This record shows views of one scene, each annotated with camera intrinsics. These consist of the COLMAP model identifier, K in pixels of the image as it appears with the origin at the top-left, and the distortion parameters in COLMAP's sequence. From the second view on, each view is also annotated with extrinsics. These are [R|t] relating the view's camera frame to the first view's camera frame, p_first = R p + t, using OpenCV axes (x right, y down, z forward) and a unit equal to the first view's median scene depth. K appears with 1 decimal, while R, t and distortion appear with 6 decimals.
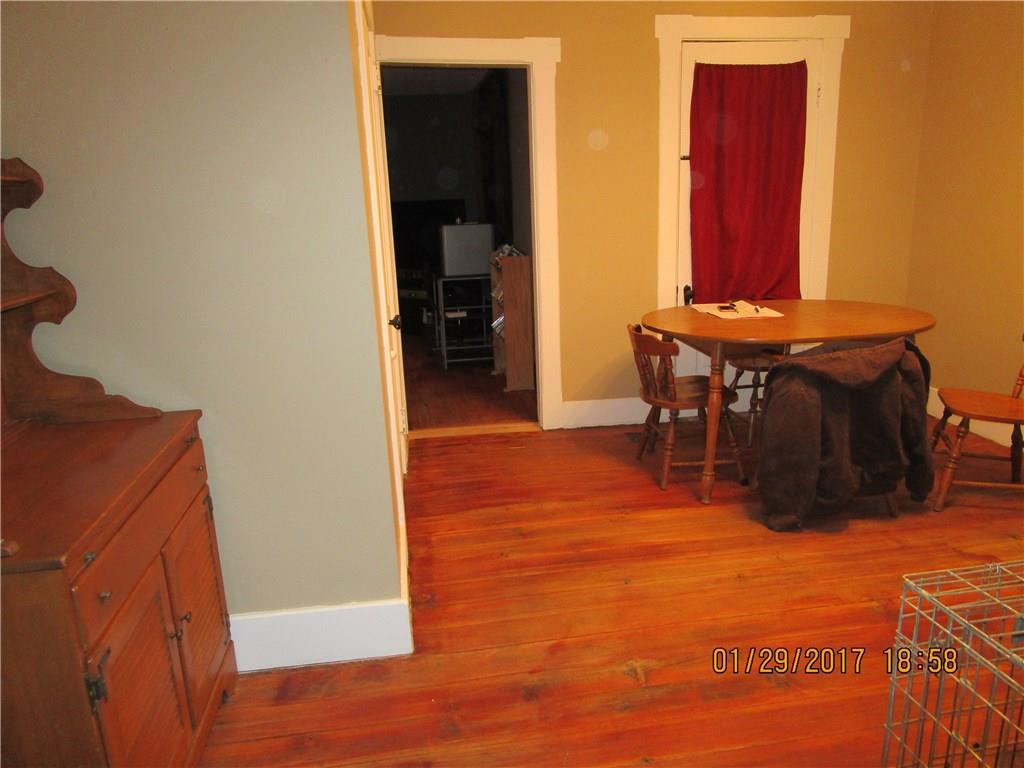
lens RADIAL K [[732.6, 0, 509.7], [0, 732.6, 386.6], [0, 0, 1]] dist [-0.024395, 0.006857]
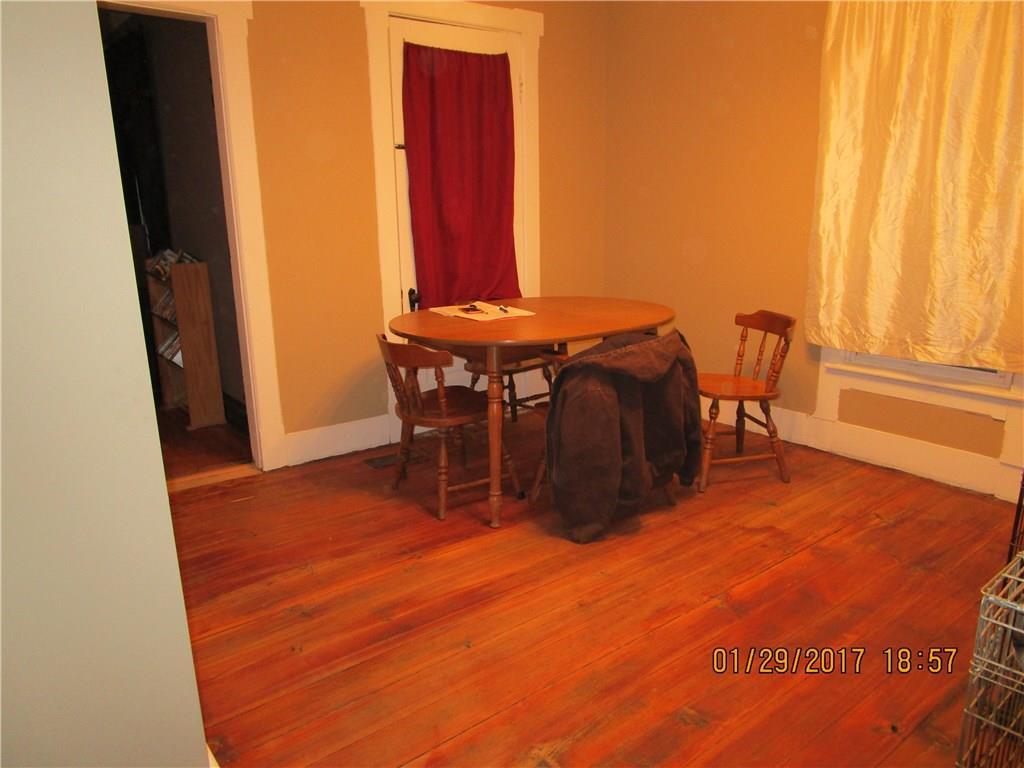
lens RADIAL K [[732.6, 0, 509.7], [0, 732.6, 386.6], [0, 0, 1]] dist [-0.024395, 0.006857]
pose [[0.870921, -0.101960, 0.480729, -0.132666], [0.109529, 0.993907, 0.012372, -0.020626], [-0.479061, 0.041879, 0.876782, 0.202470]]
